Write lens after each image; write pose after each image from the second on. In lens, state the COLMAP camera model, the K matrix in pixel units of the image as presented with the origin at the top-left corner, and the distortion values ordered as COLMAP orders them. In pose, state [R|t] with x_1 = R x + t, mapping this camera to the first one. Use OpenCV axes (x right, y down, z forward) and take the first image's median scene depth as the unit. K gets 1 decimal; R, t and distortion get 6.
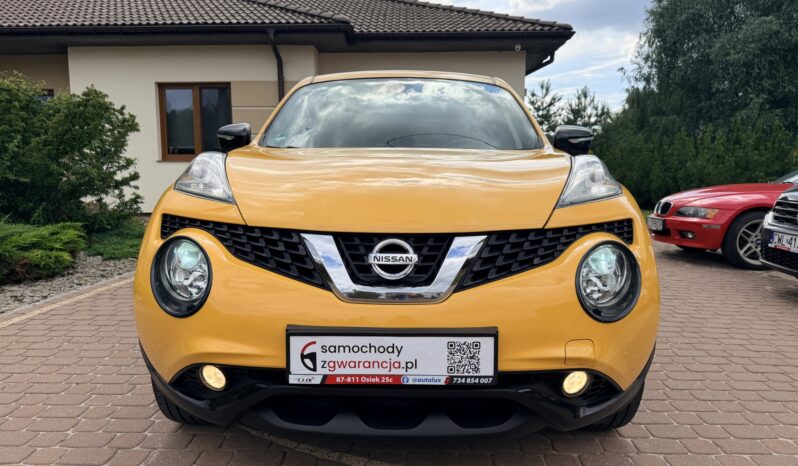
lens RADIAL K [[549.9, 0, 397.4], [0, 549.9, 255.6], [0, 0, 1]] dist [0.032121, -0.054927]
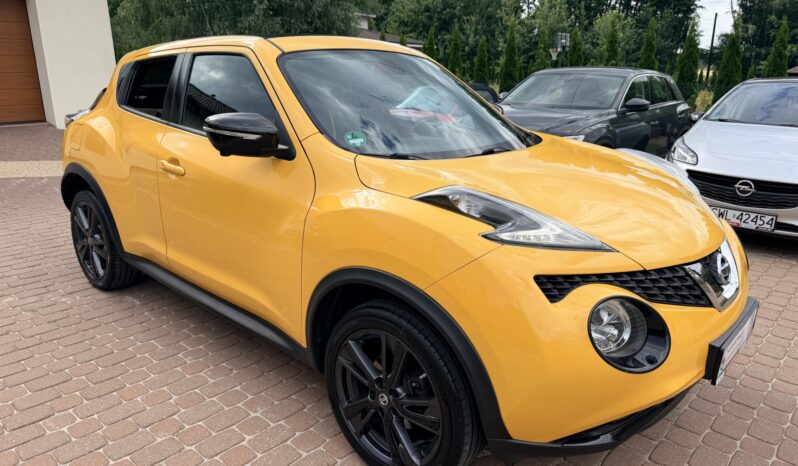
lens RADIAL K [[549.9, 0, 397.4], [0, 549.9, 255.6], [0, 0, 1]] dist [0.032121, -0.054927]
pose [[0.654595, -0.248647, 0.713918, -1.354548], [0.096729, 0.964148, 0.247107, -0.396514], [-0.749766, -0.092699, 0.655178, 0.664674]]
